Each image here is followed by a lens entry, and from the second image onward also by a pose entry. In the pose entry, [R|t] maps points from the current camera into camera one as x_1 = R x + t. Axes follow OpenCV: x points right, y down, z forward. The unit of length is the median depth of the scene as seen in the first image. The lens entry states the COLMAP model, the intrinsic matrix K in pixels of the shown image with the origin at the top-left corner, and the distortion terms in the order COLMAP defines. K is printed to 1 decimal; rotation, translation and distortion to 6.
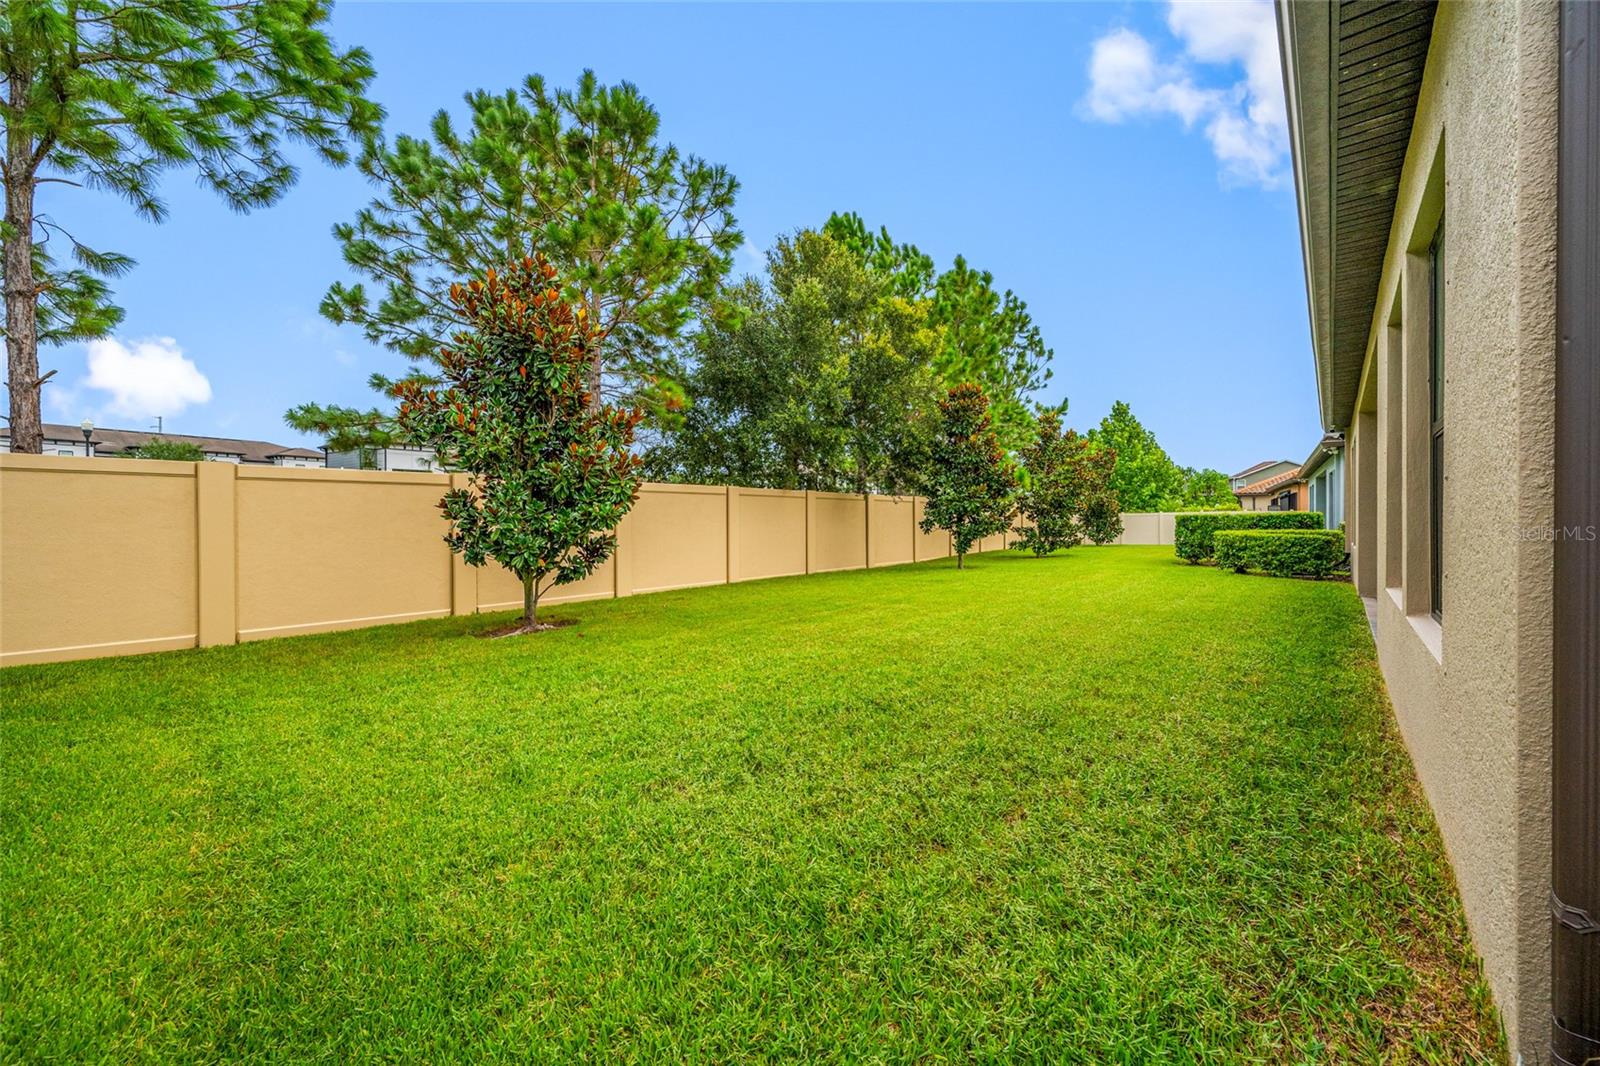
lens RADIAL K [[633.6, 0, 800.9], [0, 633.6, 522.7], [0, 0, 1]] dist [0.003358, 0.000591]
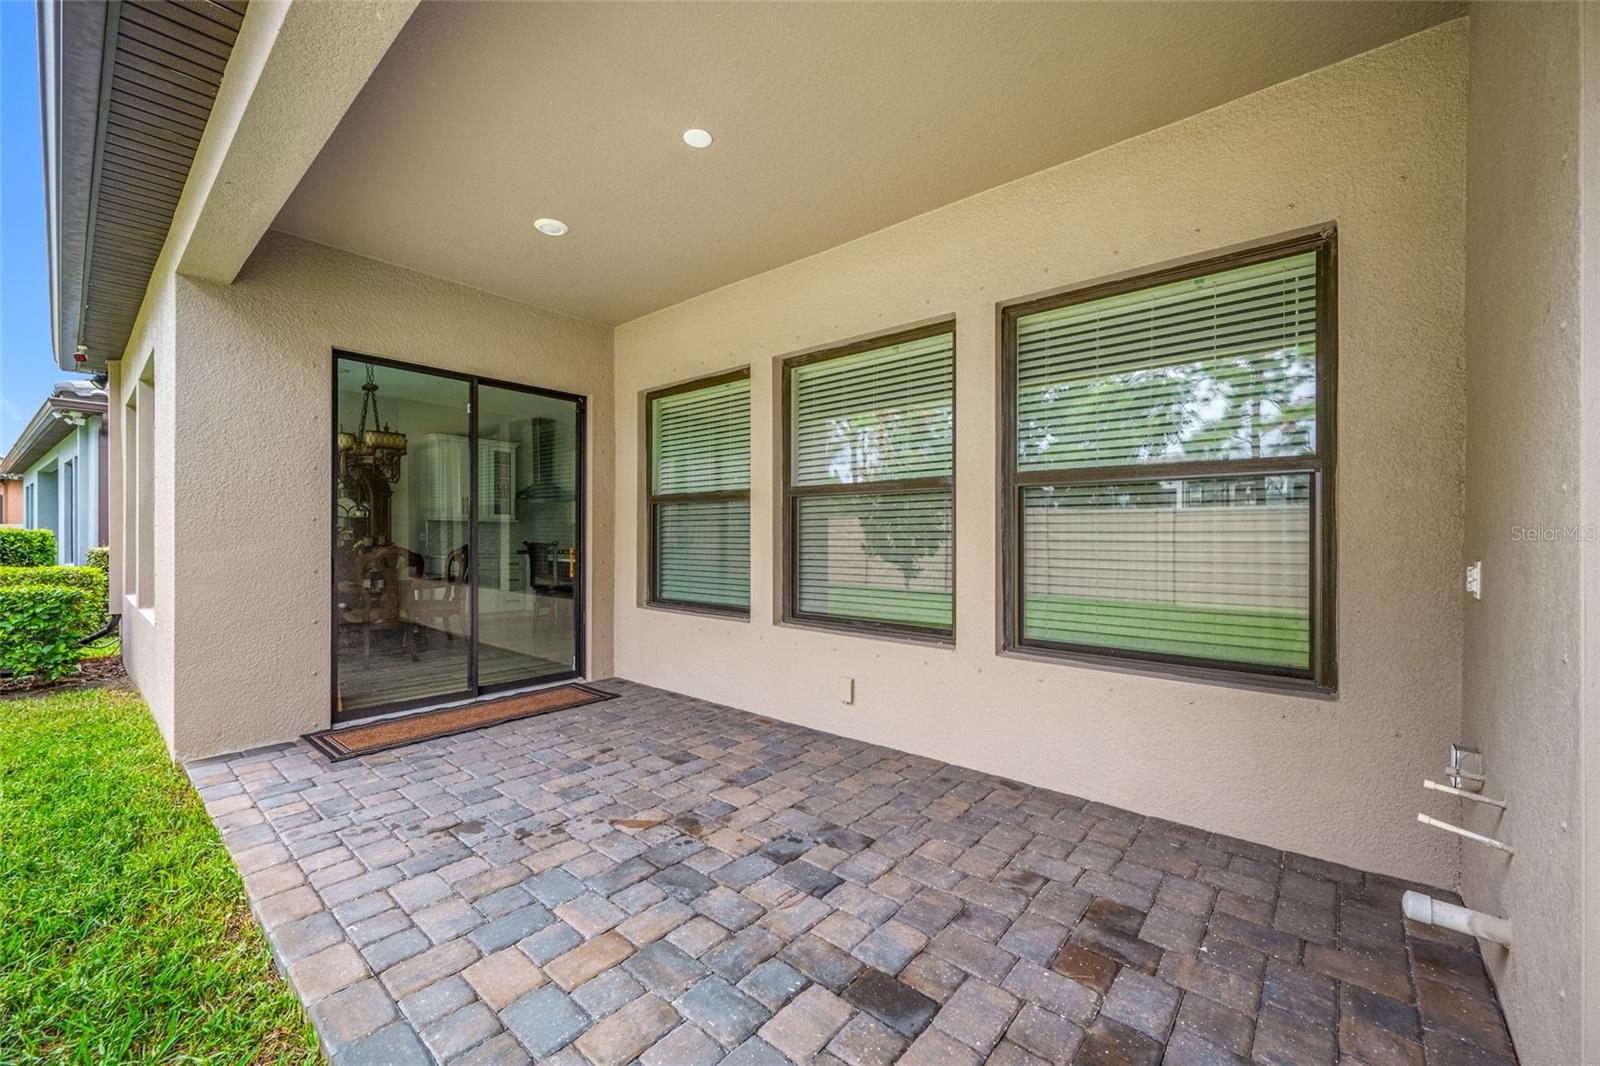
lens RADIAL K [[633.6, 0, 800.6], [0, 633.6, 526.0], [0, 0, 1]] dist [0.003358, 0.000591]
pose [[0.015646, 0.001909, 0.999876, 0.286766], [0.013398, 0.999908, -0.002119, -0.010985], [-0.999788, 0.013430, 0.015619, 0.352315]]
